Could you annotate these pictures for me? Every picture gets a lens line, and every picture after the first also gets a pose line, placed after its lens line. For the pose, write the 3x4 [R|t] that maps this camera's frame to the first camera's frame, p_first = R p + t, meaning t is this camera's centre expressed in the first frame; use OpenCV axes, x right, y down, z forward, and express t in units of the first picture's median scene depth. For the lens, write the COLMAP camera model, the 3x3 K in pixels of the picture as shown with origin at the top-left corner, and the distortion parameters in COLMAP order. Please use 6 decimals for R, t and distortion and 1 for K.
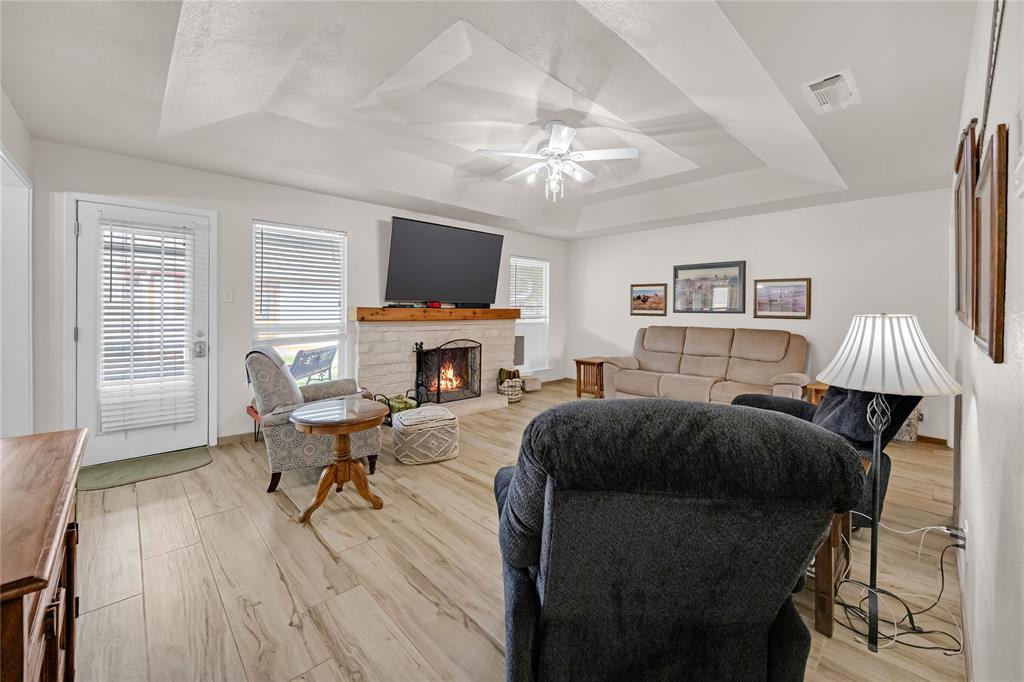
lens RADIAL K [[405.4, 0, 514.2], [0, 405.4, 310.1], [0, 0, 1]] dist [0.000456, 0.000030]
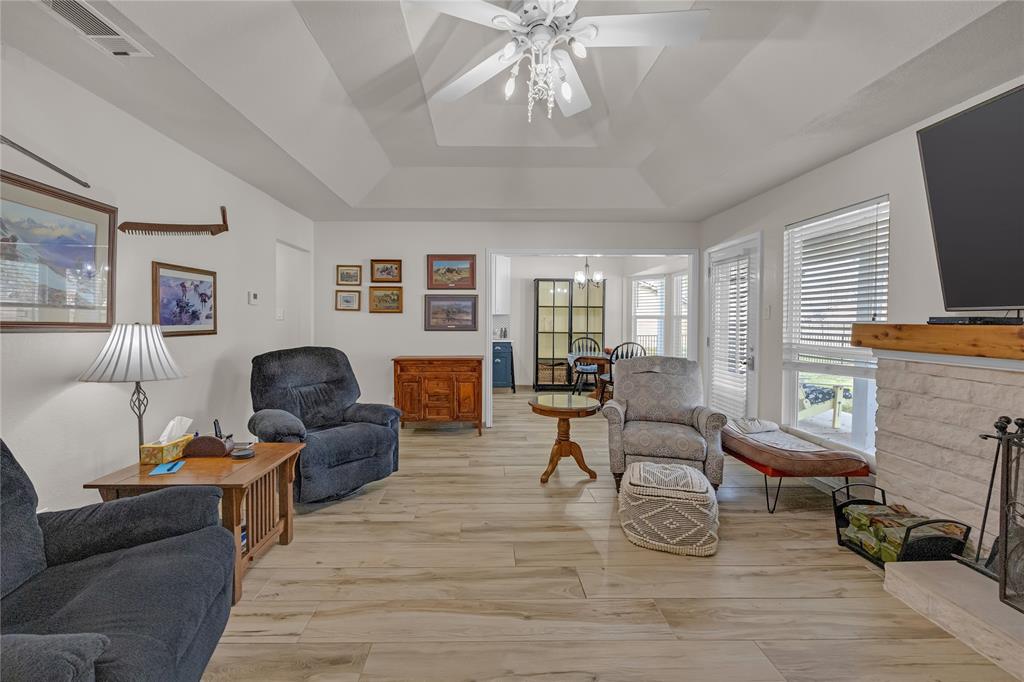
lens RADIAL K [[407.4, 0, 502.3], [0, 407.4, 332.3], [0, 0, 1]] dist [0.000172, -0.000163]
pose [[-0.670236, 0.009337, -0.742089, 0.364498], [-0.011804, 0.999660, 0.023239, -0.002183], [0.742054, 0.024335, -0.669898, 0.924492]]
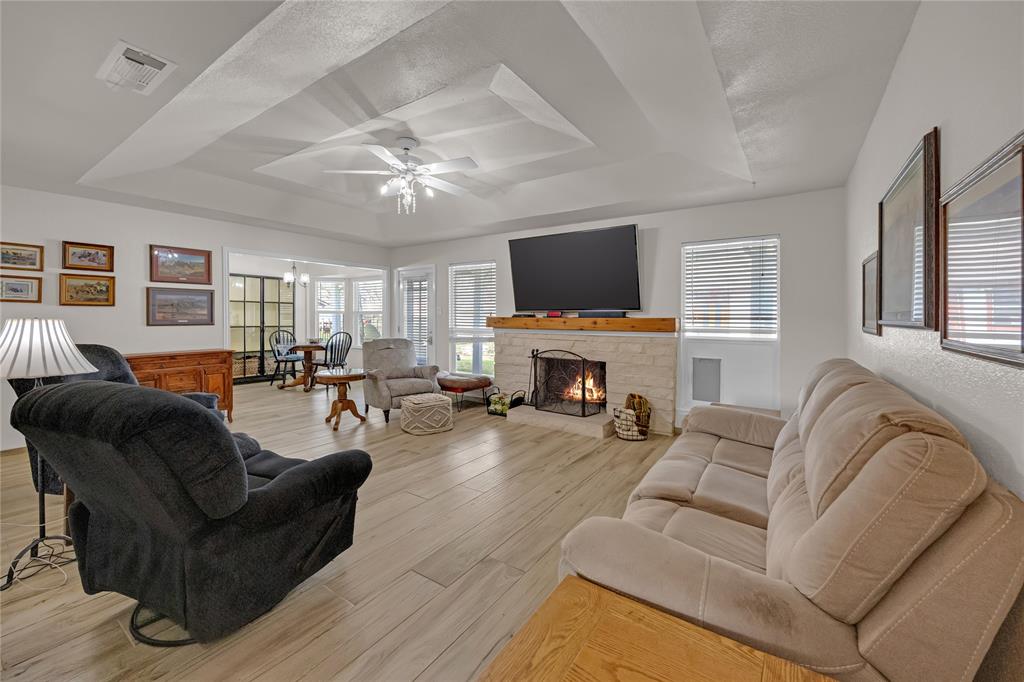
lens RADIAL K [[407.4, 0, 502.3], [0, 407.4, 332.3], [0, 0, 1]] dist [0.000172, -0.000163]
pose [[0.192838, 0.029576, -0.980785, 0.834834], [-0.005087, 0.999562, 0.029142, 0.003120], [0.981217, -0.000630, 0.192904, 0.722110]]
